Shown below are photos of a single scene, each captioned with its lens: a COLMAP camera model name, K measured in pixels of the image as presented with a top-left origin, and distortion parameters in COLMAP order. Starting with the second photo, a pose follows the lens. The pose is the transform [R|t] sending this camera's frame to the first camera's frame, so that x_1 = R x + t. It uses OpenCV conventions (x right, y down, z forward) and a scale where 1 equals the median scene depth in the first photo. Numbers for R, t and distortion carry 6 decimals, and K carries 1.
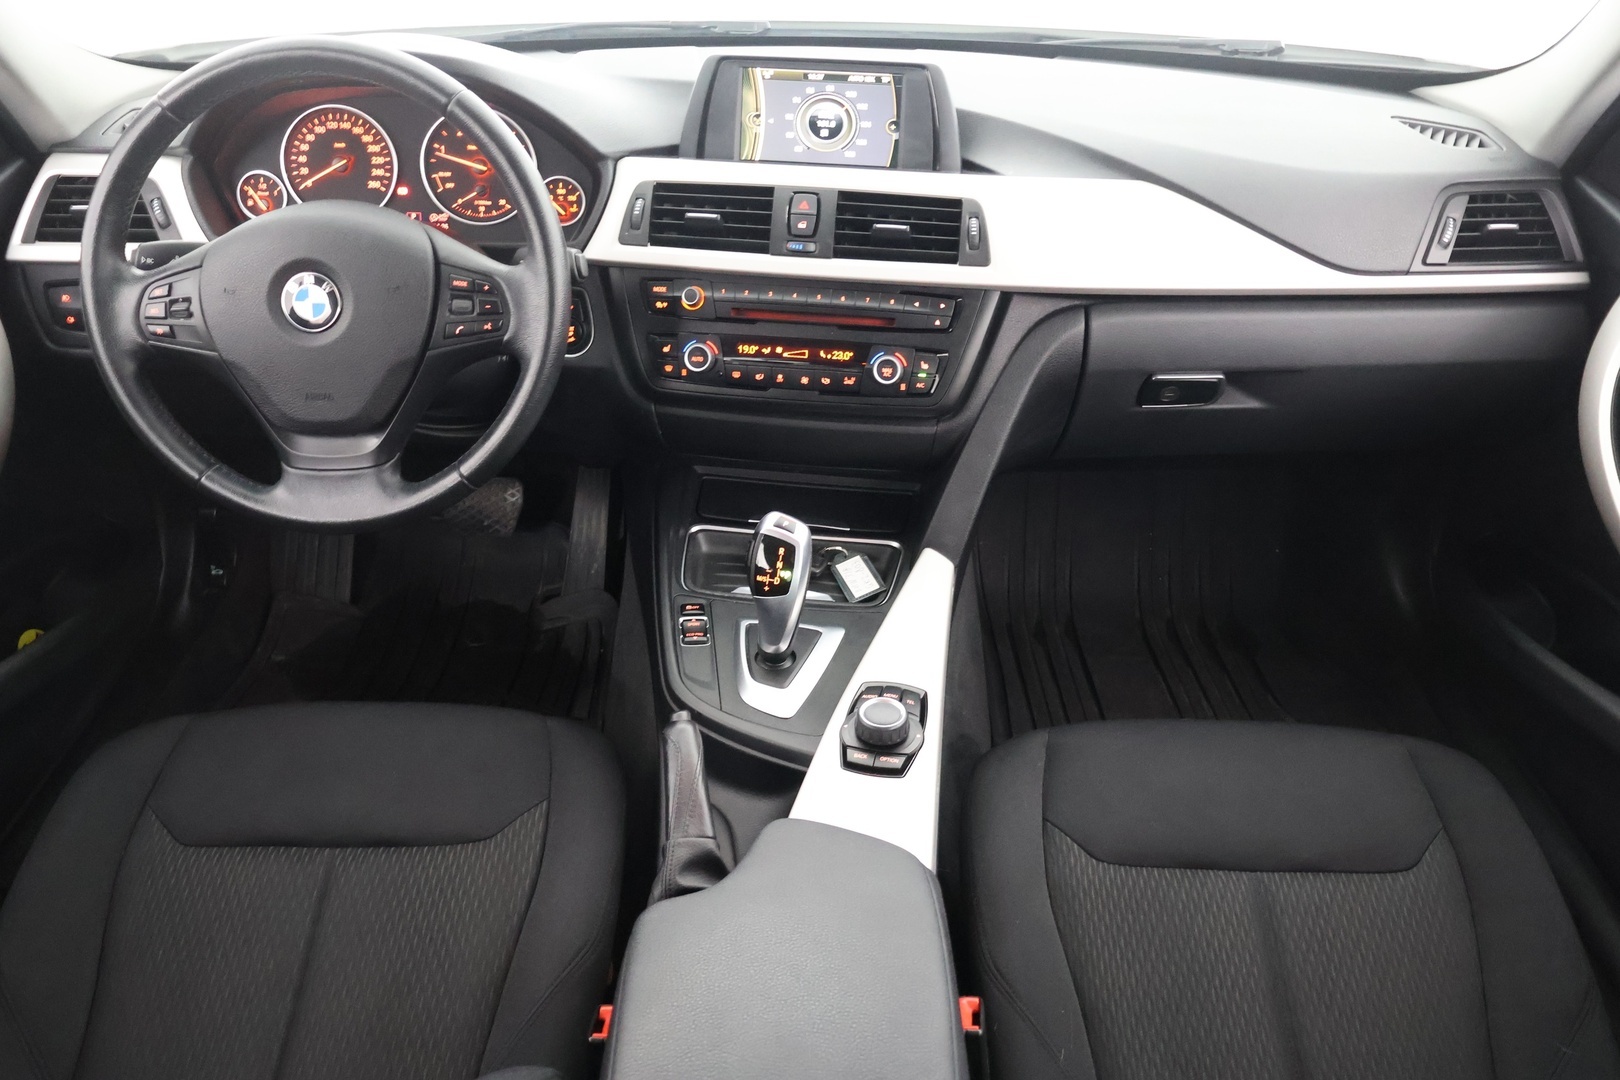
lens RADIAL K [[1480.1, 0, 812.0], [0, 1480.1, 521.7], [0, 0, 1]] dist [0.033272, 0.000000]
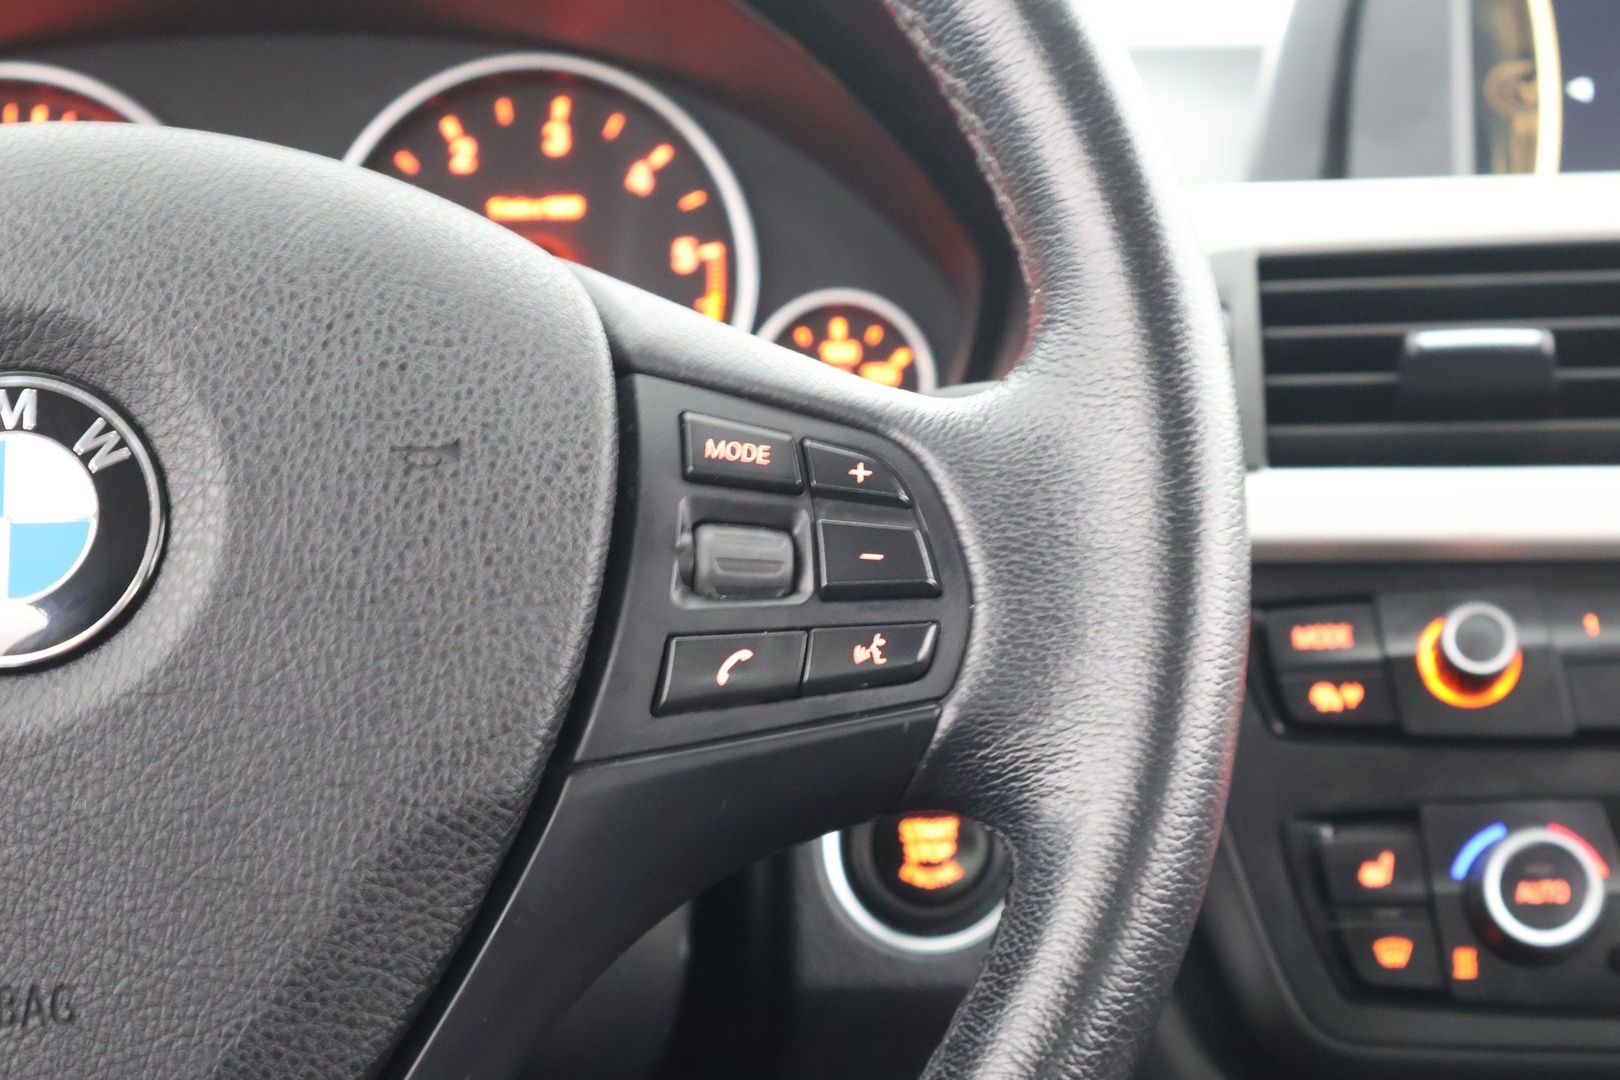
lens RADIAL K [[2929.2, 0, 810.2], [0, 2929.2, 533.3], [0, 0, 1]] dist [0.013824, 0.000000]
pose [[0.996305, -0.038829, 0.076605, -0.218508], [0.065039, 0.923633, -0.377720, 0.005545], [-0.056089, 0.381307, 0.922745, 0.534541]]
